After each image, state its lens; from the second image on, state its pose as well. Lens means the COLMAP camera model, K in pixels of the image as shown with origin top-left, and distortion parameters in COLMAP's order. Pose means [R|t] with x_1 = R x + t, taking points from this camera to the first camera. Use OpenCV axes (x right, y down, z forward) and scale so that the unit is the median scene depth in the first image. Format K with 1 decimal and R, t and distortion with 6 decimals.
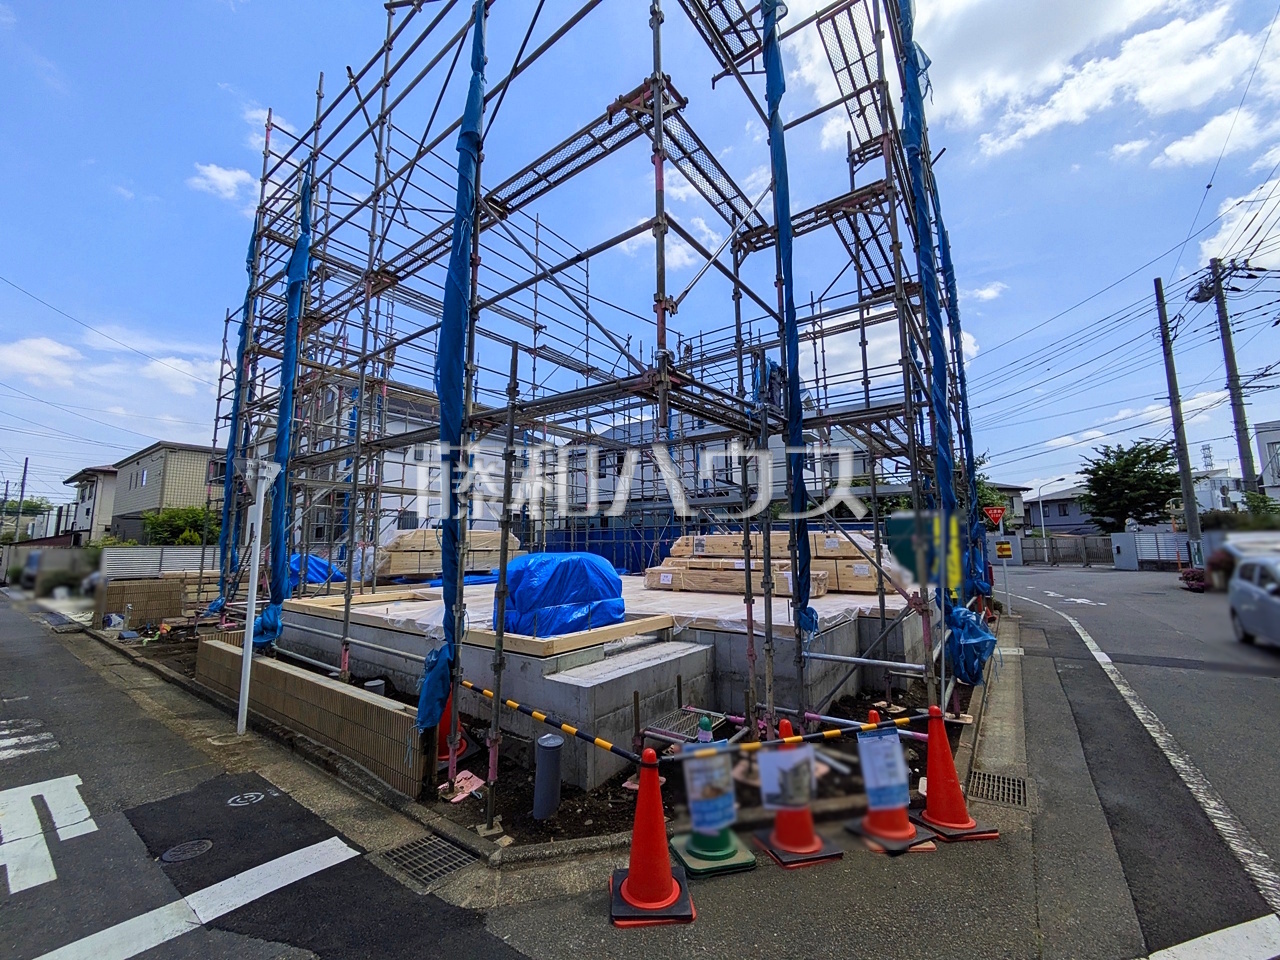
lens RADIAL K [[506.7, 0, 640.0], [0, 506.7, 480.0], [0, 0, 1]] dist [-0.003864, 0.003551]
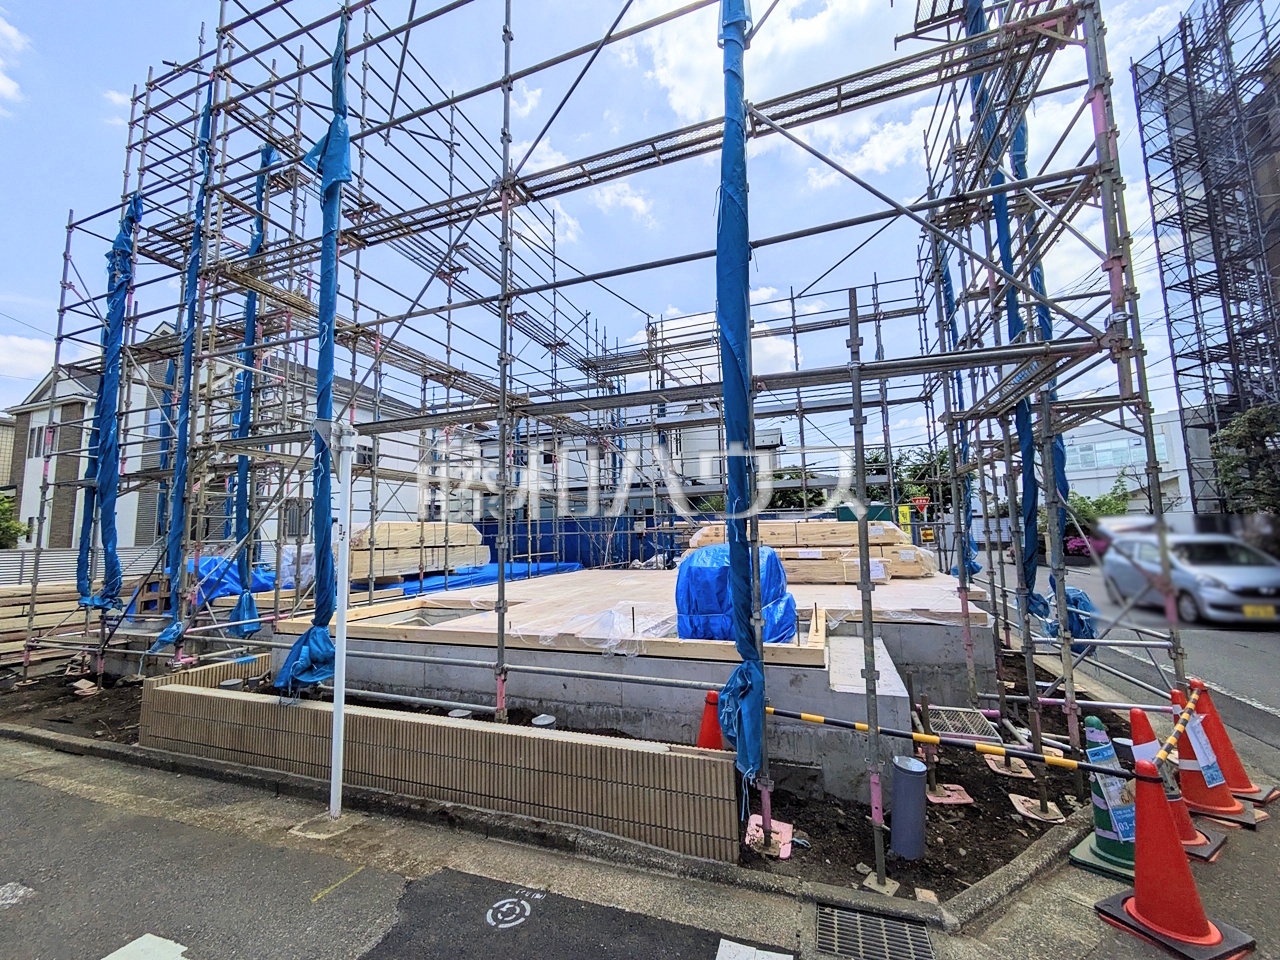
lens RADIAL K [[509.5, 0, 640.7], [0, 509.5, 478.7], [0, 0, 1]] dist [-0.006331, 0.004516]
pose [[0.959007, 0.013143, 0.283078, -0.608173], [-0.017147, 0.999785, 0.011672, 0.024244], [-0.282863, -0.016047, 0.959026, 0.226017]]
